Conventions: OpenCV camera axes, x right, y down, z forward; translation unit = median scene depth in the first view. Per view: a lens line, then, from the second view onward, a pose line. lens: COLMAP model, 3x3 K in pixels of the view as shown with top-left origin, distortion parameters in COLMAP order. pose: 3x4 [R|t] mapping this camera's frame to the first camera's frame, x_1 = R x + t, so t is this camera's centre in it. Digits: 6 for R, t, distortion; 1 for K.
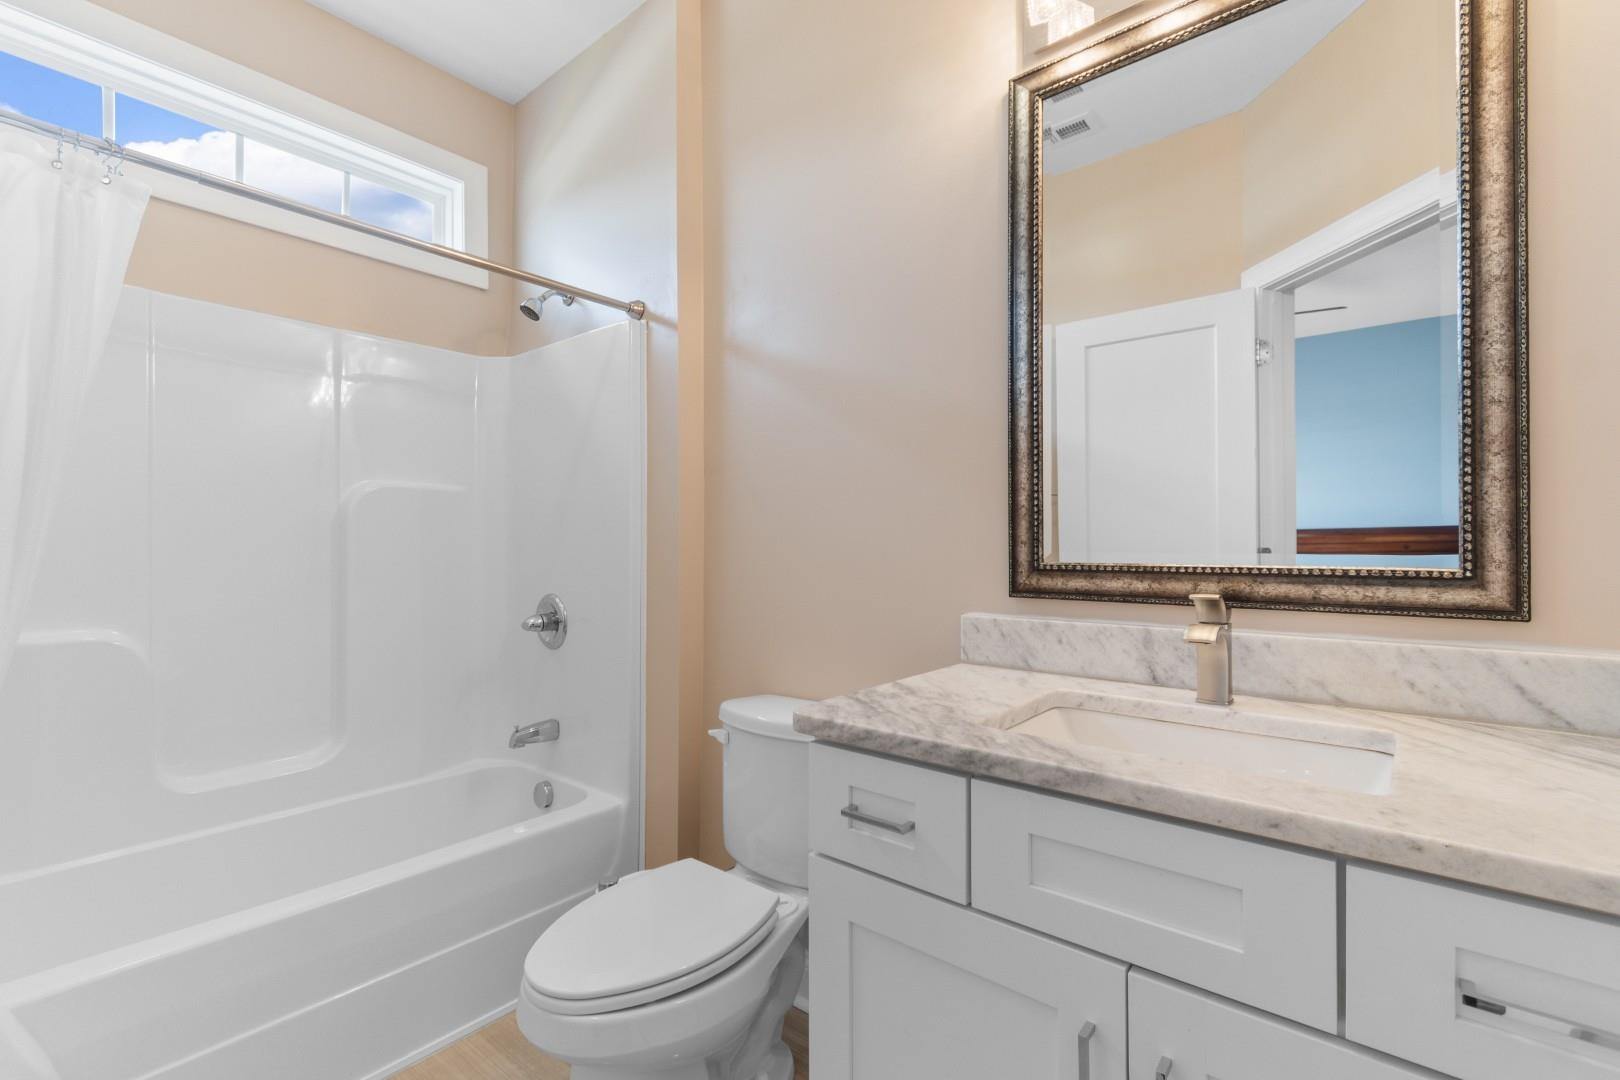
lens RADIAL K [[718.7, 0, 806.5], [0, 718.7, 541.9], [0, 0, 1]] dist [0.009535, 0.000363]
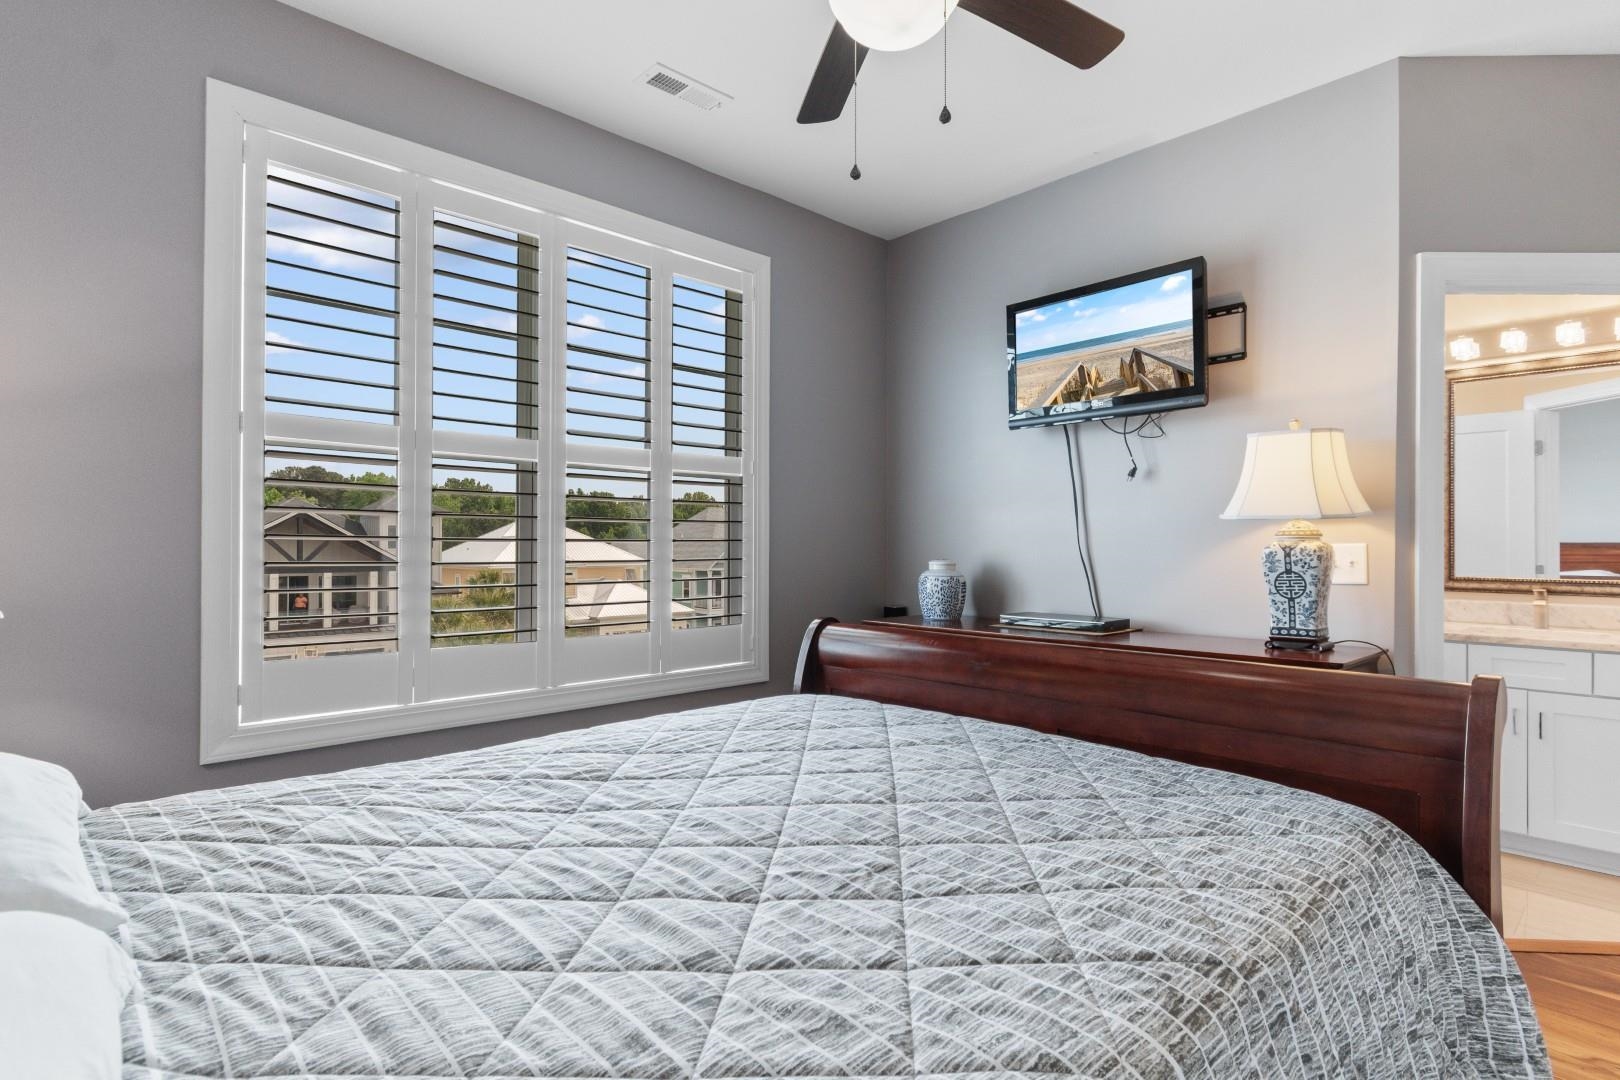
lens RADIAL K [[817.8, 0, 809.2], [0, 817.8, 546.5], [0, 0, 1]] dist [0.016547, -0.005379]
pose [[0.993448, 0.000600, -0.114286, -1.783339], [0.000759, 0.999930, 0.011849, -0.127130], [0.114285, -0.011859, 0.993377, -2.360313]]
